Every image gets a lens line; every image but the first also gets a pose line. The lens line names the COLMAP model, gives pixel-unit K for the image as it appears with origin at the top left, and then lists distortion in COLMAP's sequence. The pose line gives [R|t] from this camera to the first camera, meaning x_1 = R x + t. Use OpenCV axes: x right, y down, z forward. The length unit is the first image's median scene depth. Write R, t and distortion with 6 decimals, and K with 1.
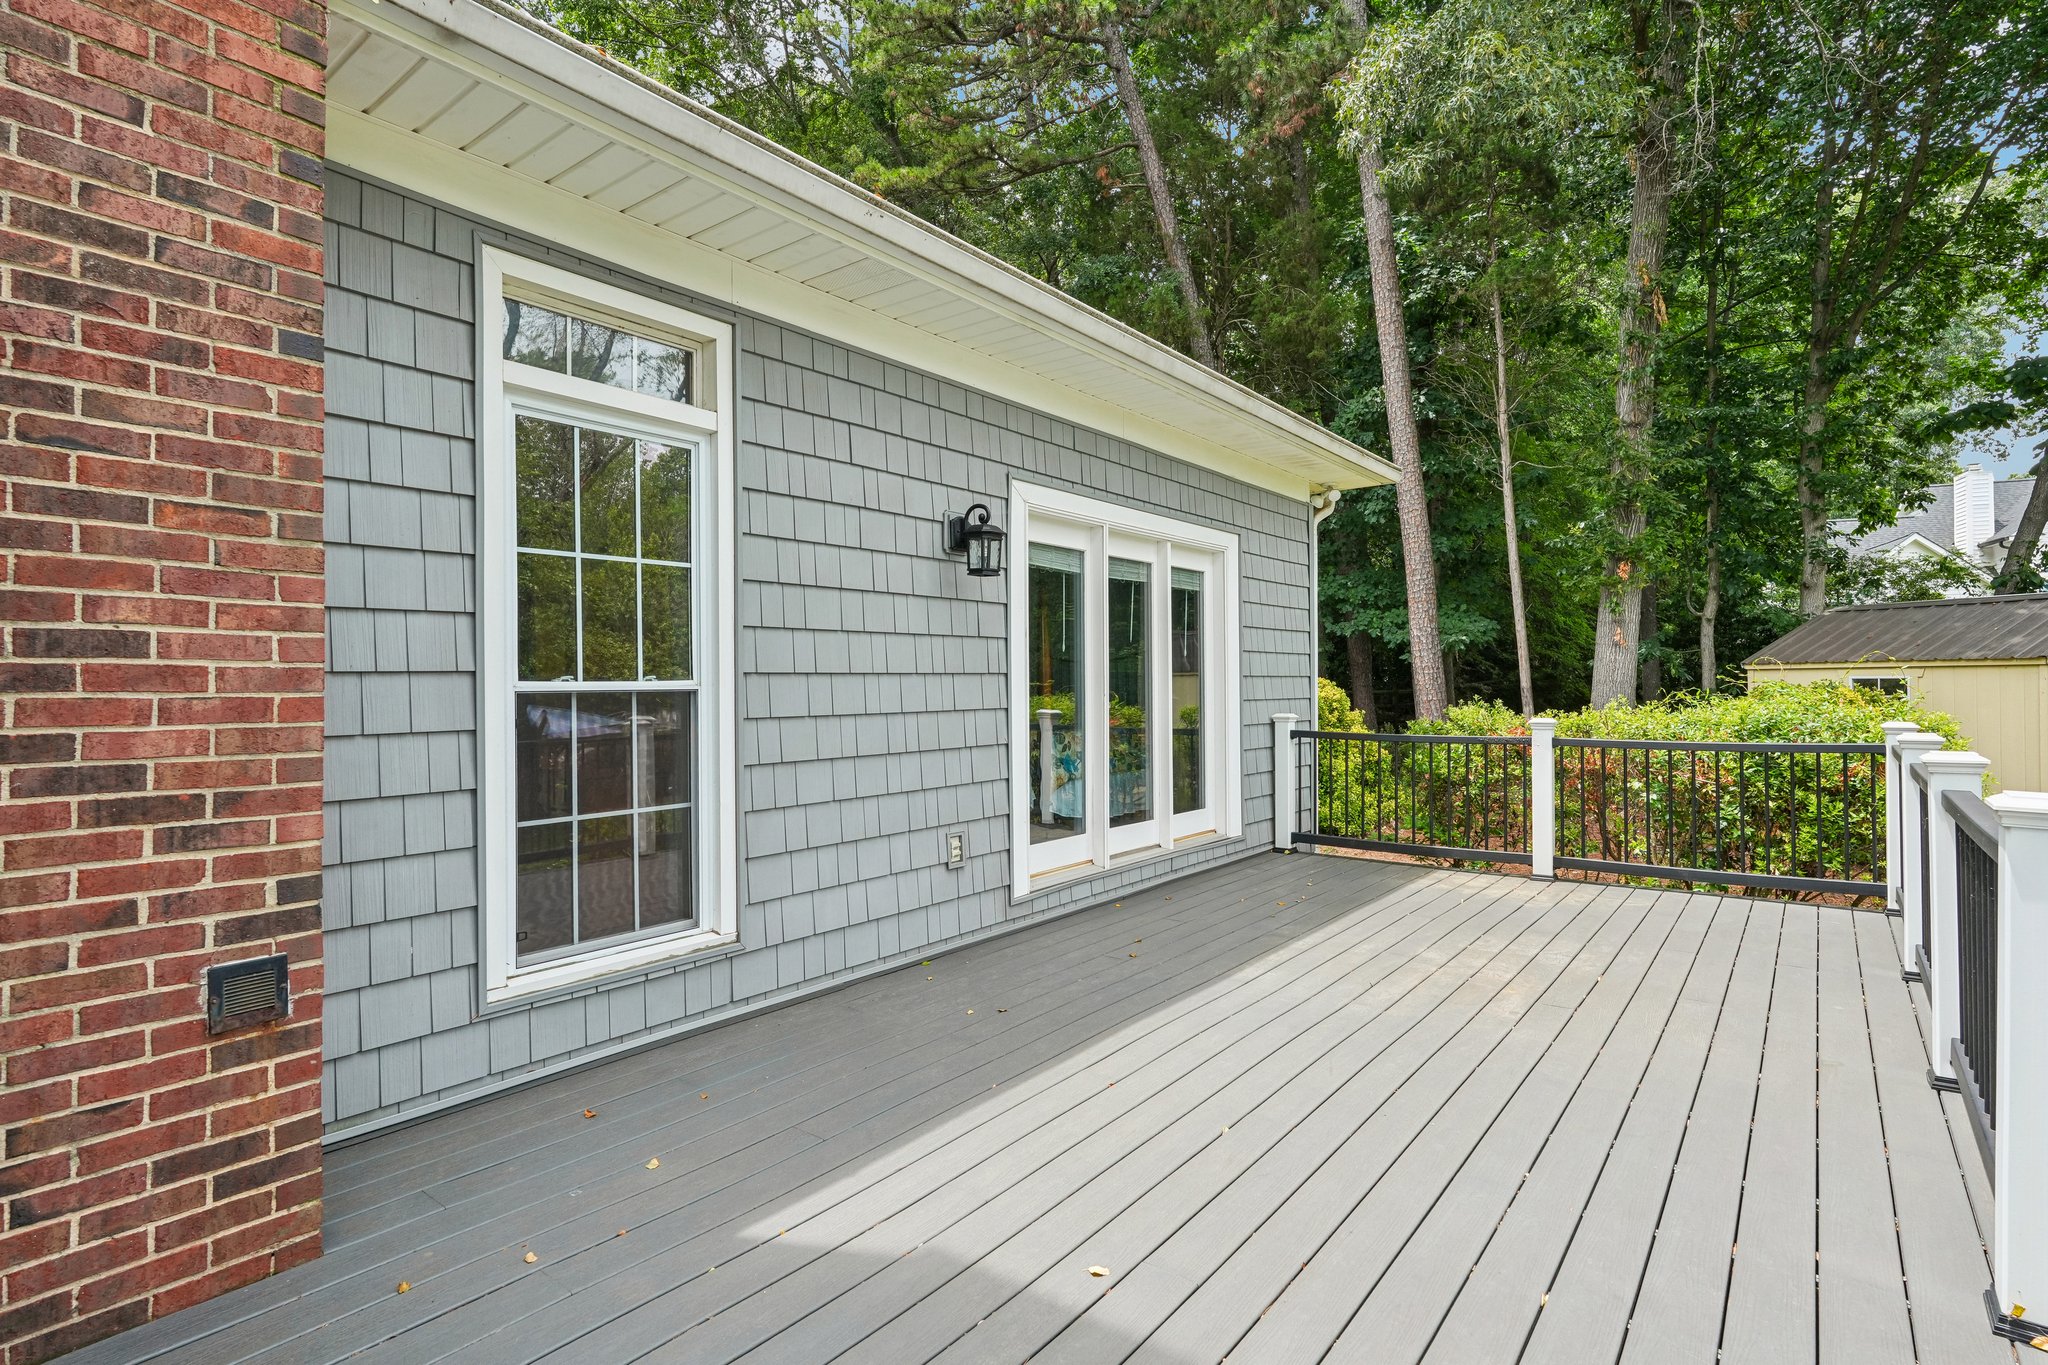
lens RADIAL K [[924.3, 0, 1080.5], [0, 924.3, 680.1], [0, 0, 1]] dist [-0.000755, 0.000364]
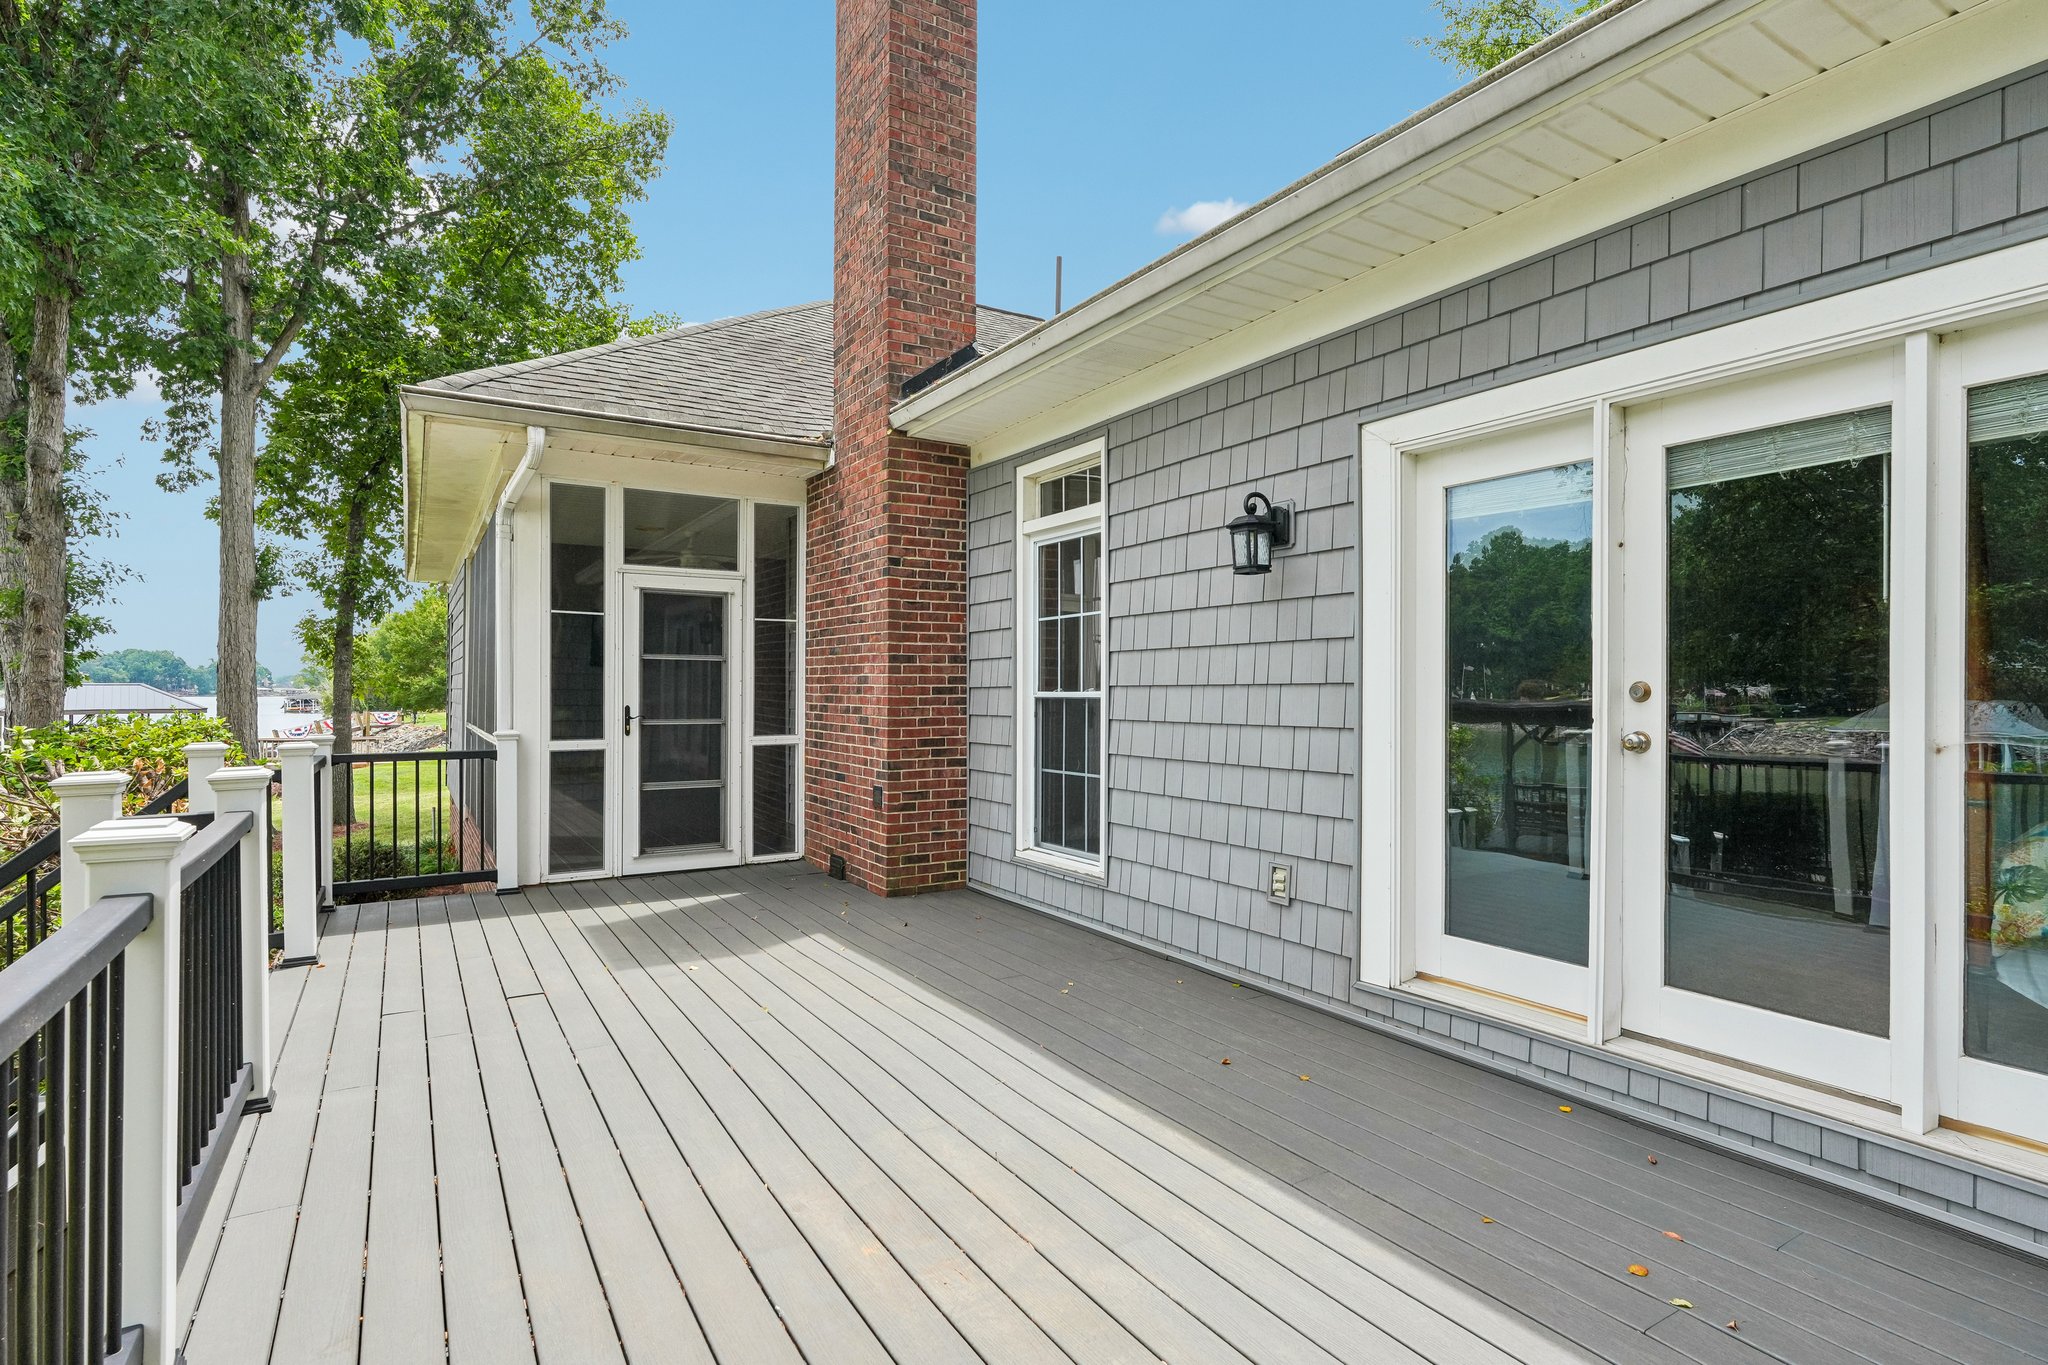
lens RADIAL K [[1022.3, 0, 1034.6], [0, 1022.3, 684.6], [0, 0, 1]] dist [-0.002869, 0.001455]
pose [[-0.336005, -0.001797, -0.941859, 1.007214], [0.001189, 0.999997, -0.002332, -0.005689], [0.941860, -0.001904, -0.336001, 1.288345]]
